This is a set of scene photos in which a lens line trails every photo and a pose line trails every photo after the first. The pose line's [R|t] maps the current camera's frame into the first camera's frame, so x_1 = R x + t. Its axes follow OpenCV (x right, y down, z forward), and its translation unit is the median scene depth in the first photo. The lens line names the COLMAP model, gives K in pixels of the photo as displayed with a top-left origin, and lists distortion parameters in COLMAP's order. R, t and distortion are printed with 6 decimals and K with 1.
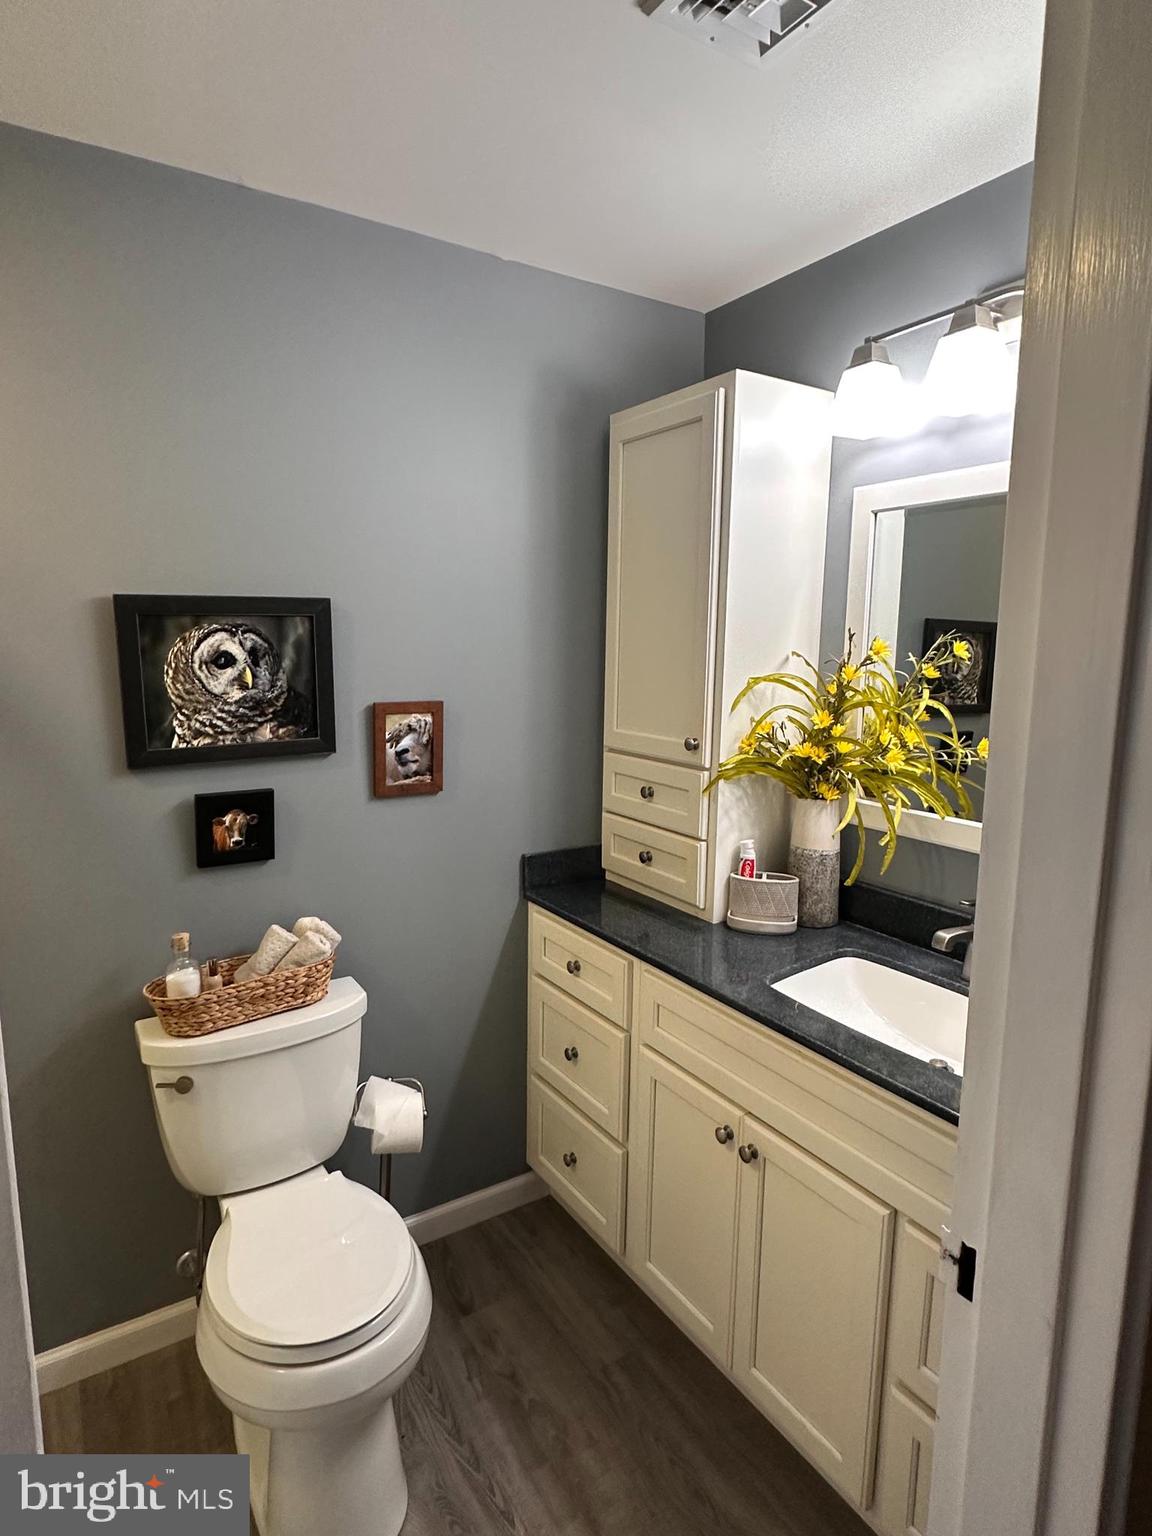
lens RADIAL K [[851.8, 0, 575.5], [0, 851.8, 768.4], [0, 0, 1]] dist [-0.004147, -0.000389]
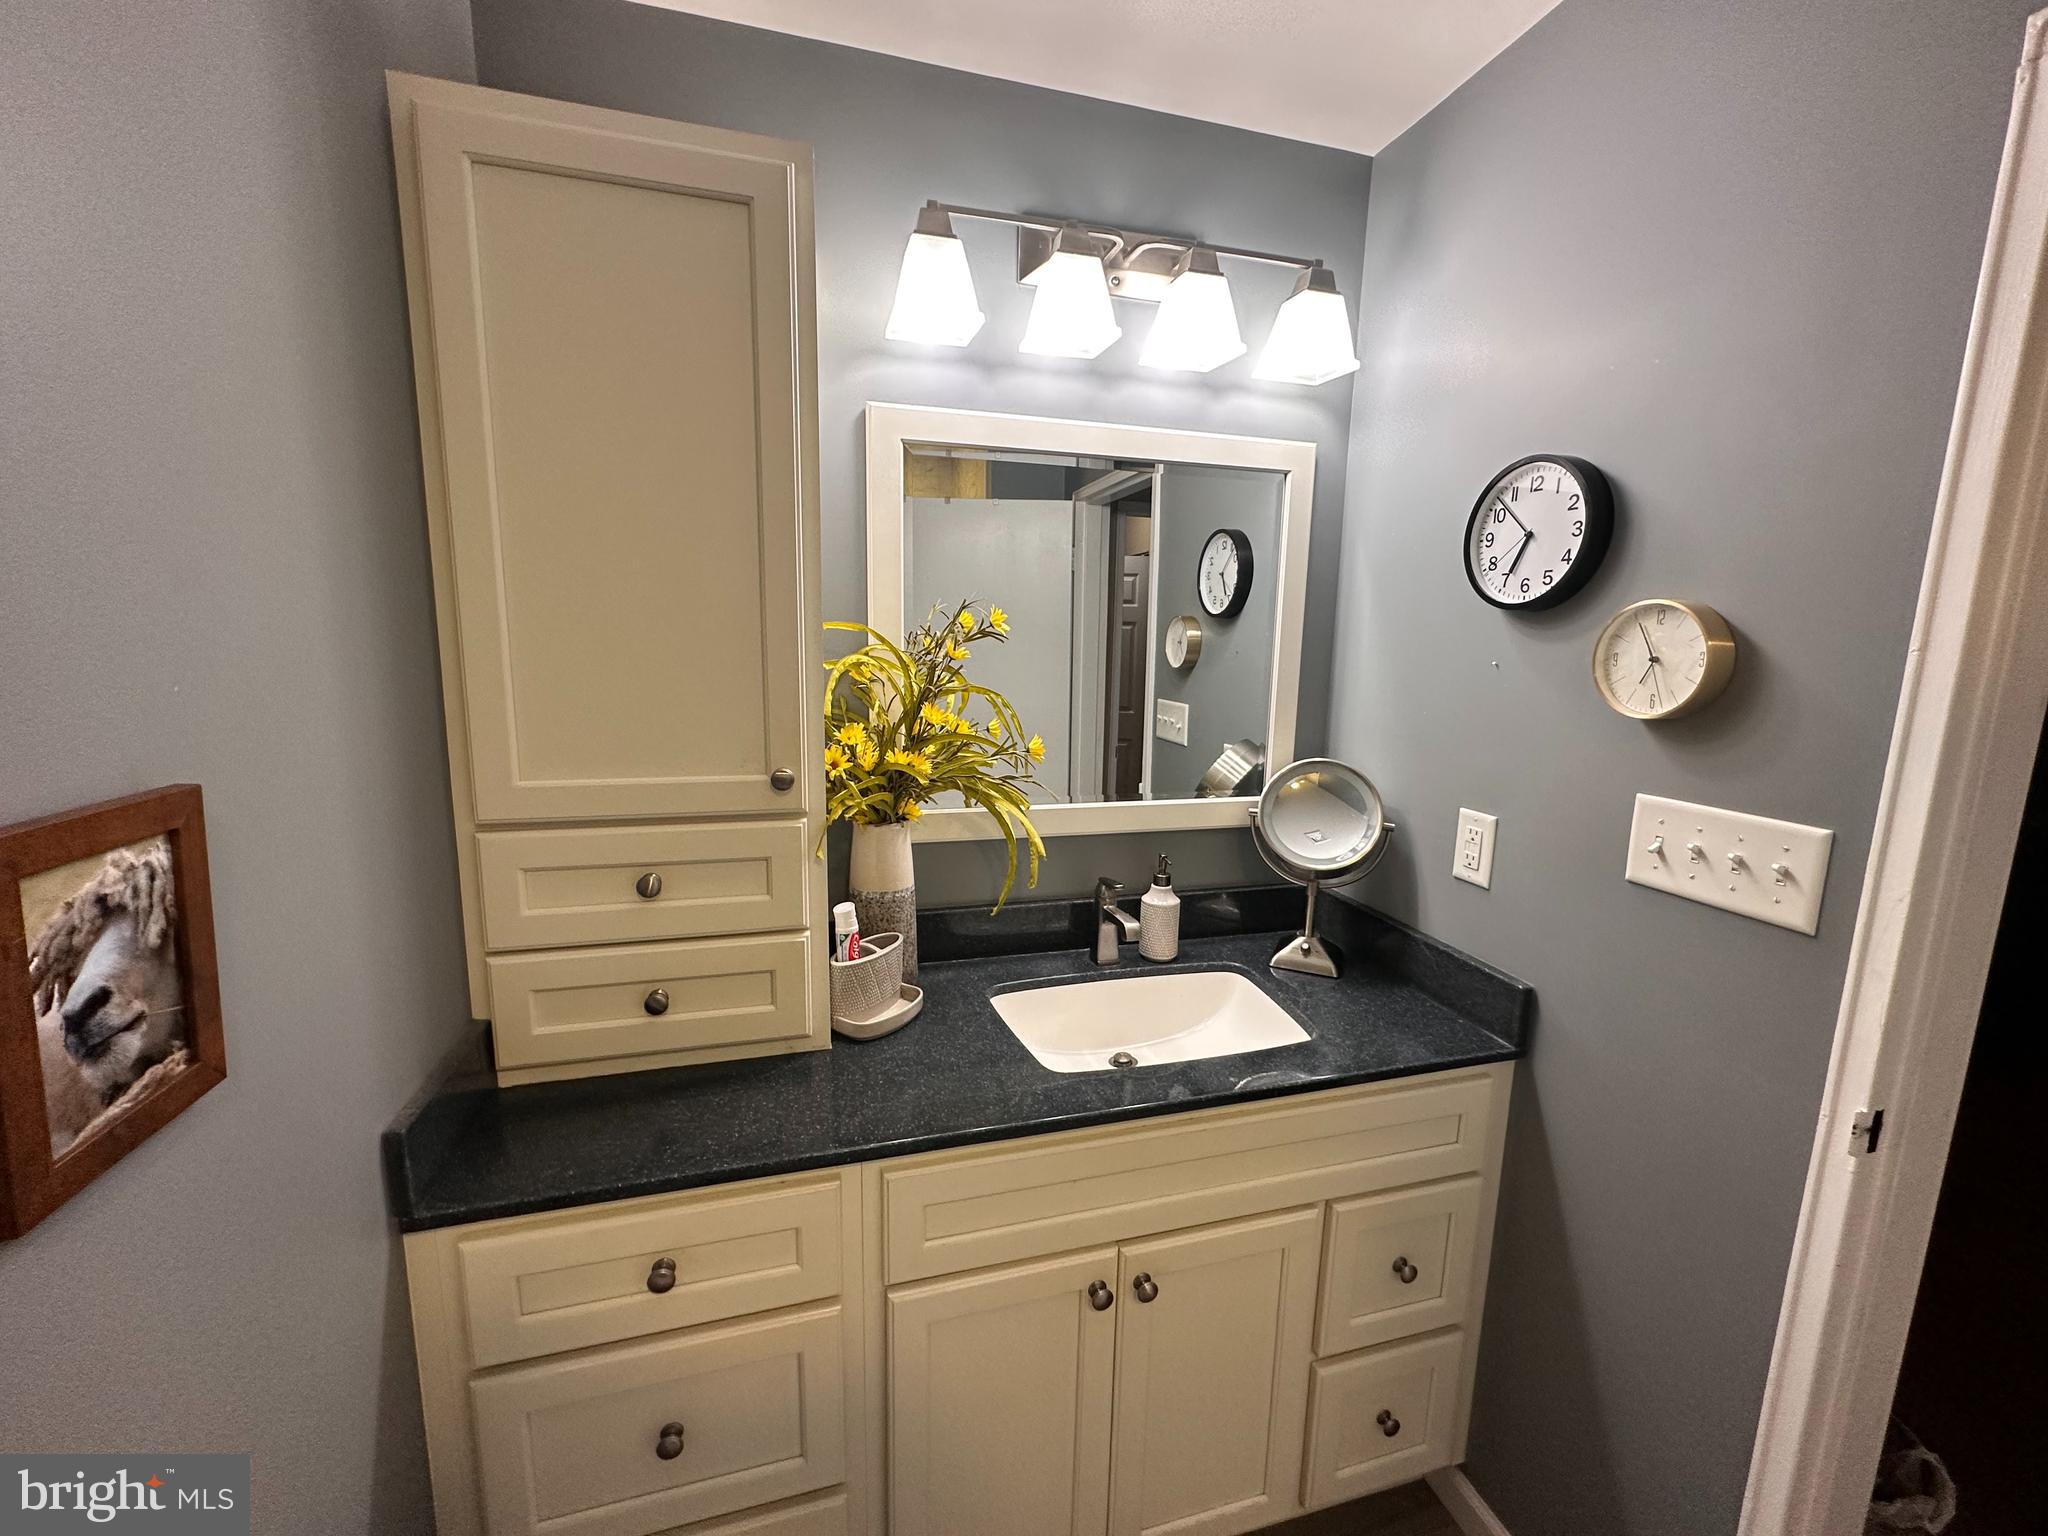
lens RADIAL K [[819.7, 0, 1027.6], [0, 819.7, 764.2], [0, 0, 1]] dist [0.003417, 0.000185]
pose [[0.288996, -0.157608, 0.944268, -0.343429], [0.129966, 0.983682, 0.124410, -0.085250], [-0.948467, 0.086769, 0.304764, 0.649616]]
